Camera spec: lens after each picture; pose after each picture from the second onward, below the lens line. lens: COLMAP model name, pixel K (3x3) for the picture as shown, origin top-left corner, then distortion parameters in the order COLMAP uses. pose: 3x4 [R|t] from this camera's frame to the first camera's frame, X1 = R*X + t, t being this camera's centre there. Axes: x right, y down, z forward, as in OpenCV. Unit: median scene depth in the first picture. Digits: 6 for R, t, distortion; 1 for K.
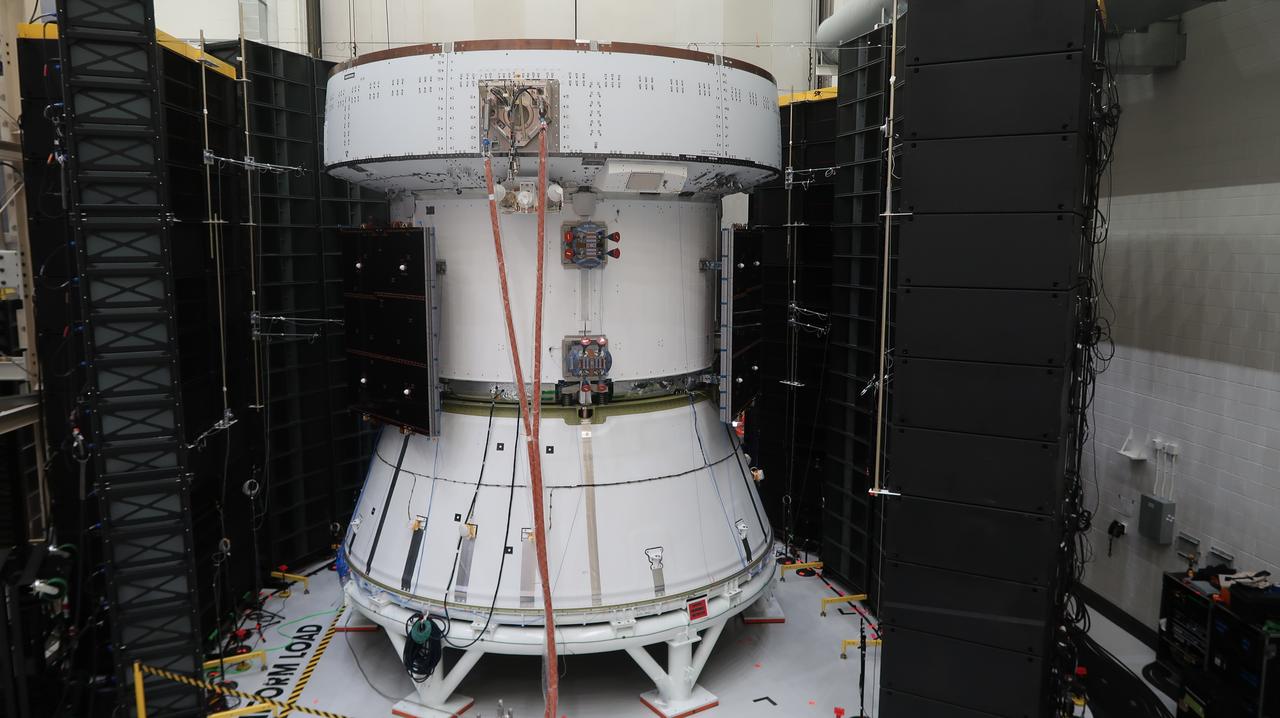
lens RADIAL K [[884.5, 0, 640.0], [0, 884.5, 359.0], [0, 0, 1]] dist [-0.022712, -0.000375]
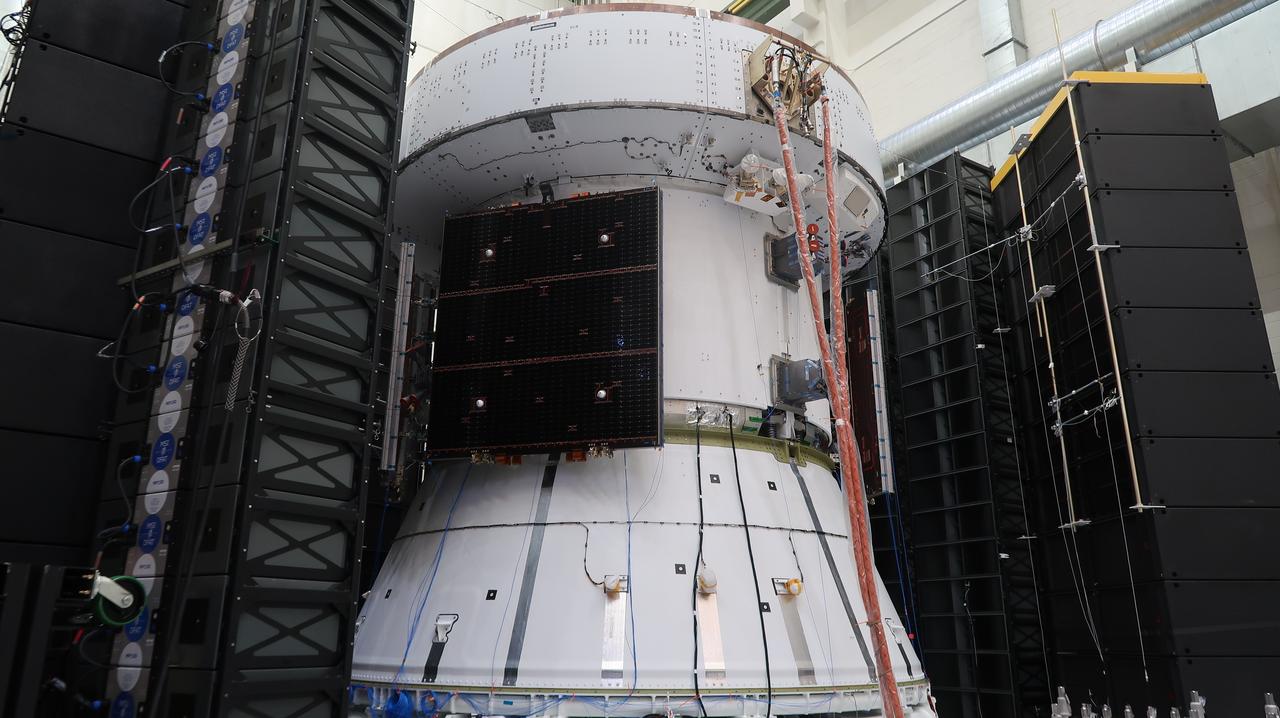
lens RADIAL K [[884.5, 0, 640.0], [0, 884.5, 359.0], [0, 0, 1]] dist [-0.022712, -0.000375]
pose [[0.855671, 0.157832, 0.492865, -0.608660], [0.068576, 0.909382, -0.410270, 0.315496], [-0.512957, 0.384855, 0.767308, 0.423373]]
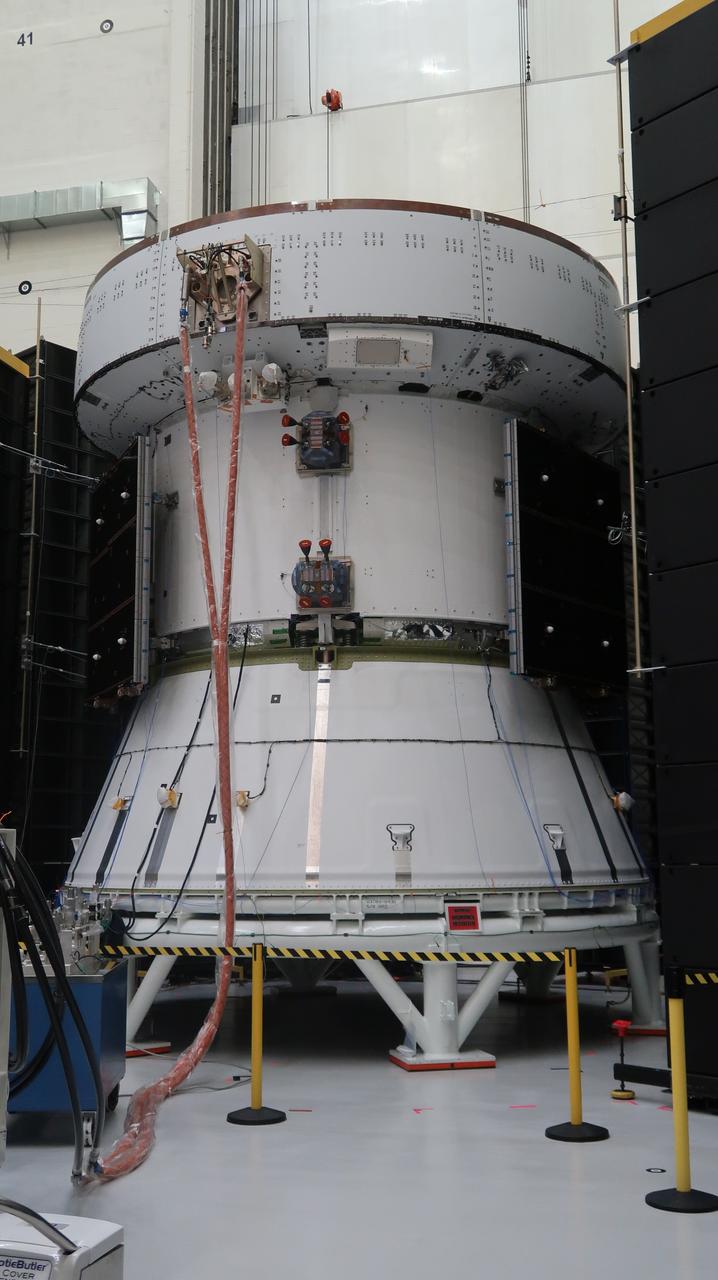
lens RADIAL K [[1362.2, 0, 359.0], [0, 1362.2, 640.0], [0, 0, 1]] dist [0.012246, 0.002446]
pose [[0.940080, -0.061904, -0.335287, 0.375851], [-0.038677, 0.957671, -0.285255, 0.396059], [0.338753, 0.281130, 0.897893, -0.067681]]
